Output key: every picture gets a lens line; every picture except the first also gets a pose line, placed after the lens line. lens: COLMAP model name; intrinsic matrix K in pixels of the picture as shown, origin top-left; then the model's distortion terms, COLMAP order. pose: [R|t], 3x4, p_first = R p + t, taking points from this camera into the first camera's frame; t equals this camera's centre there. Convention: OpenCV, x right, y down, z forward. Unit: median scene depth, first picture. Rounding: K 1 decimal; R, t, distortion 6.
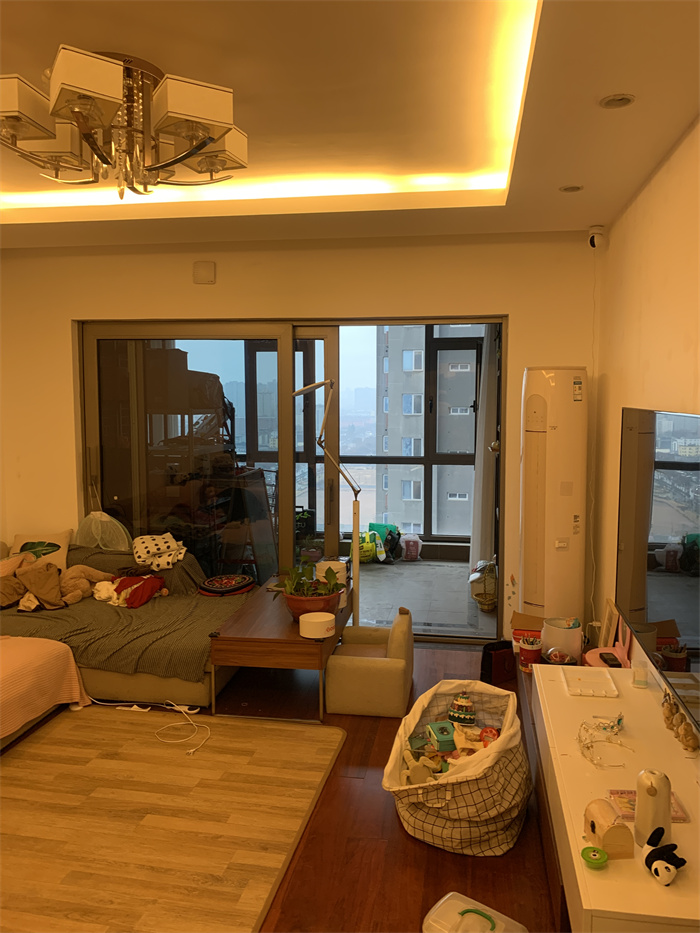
lens RADIAL K [[712.0, 0, 351.3], [0, 712.0, 466.5], [0, 0, 1]] dist [-0.008695, -0.014340]
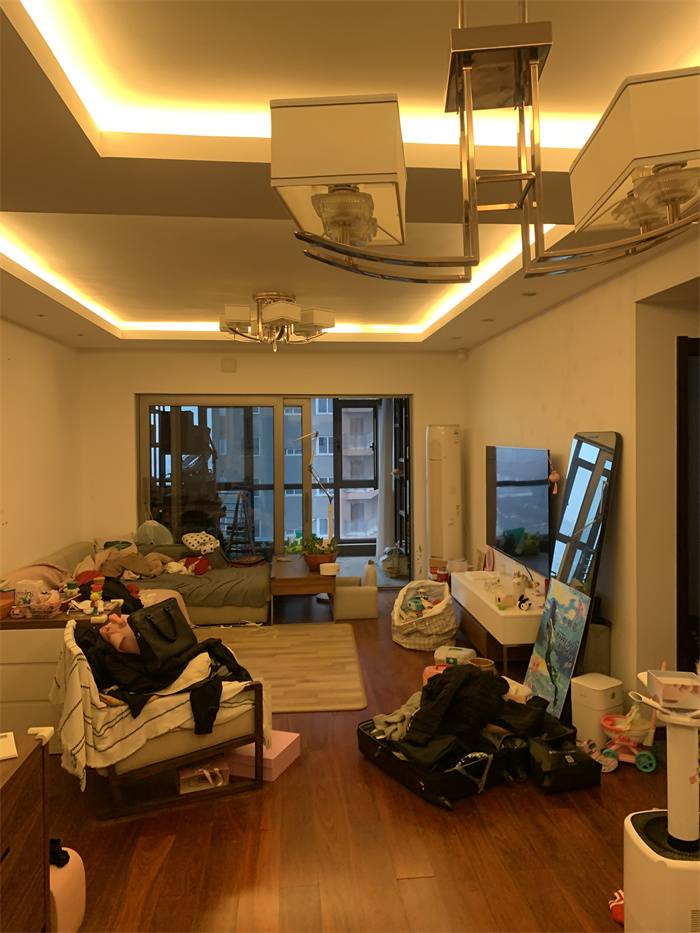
lens RADIAL K [[712.0, 0, 350.1], [0, 712.0, 464.7], [0, 0, 1]] dist [-0.008695, -0.014340]
pose [[0.968645, -0.019737, 0.247665, -0.374660], [0.035009, 0.997737, -0.057411, 0.055873], [-0.245971, 0.064281, 0.967143, -0.653722]]
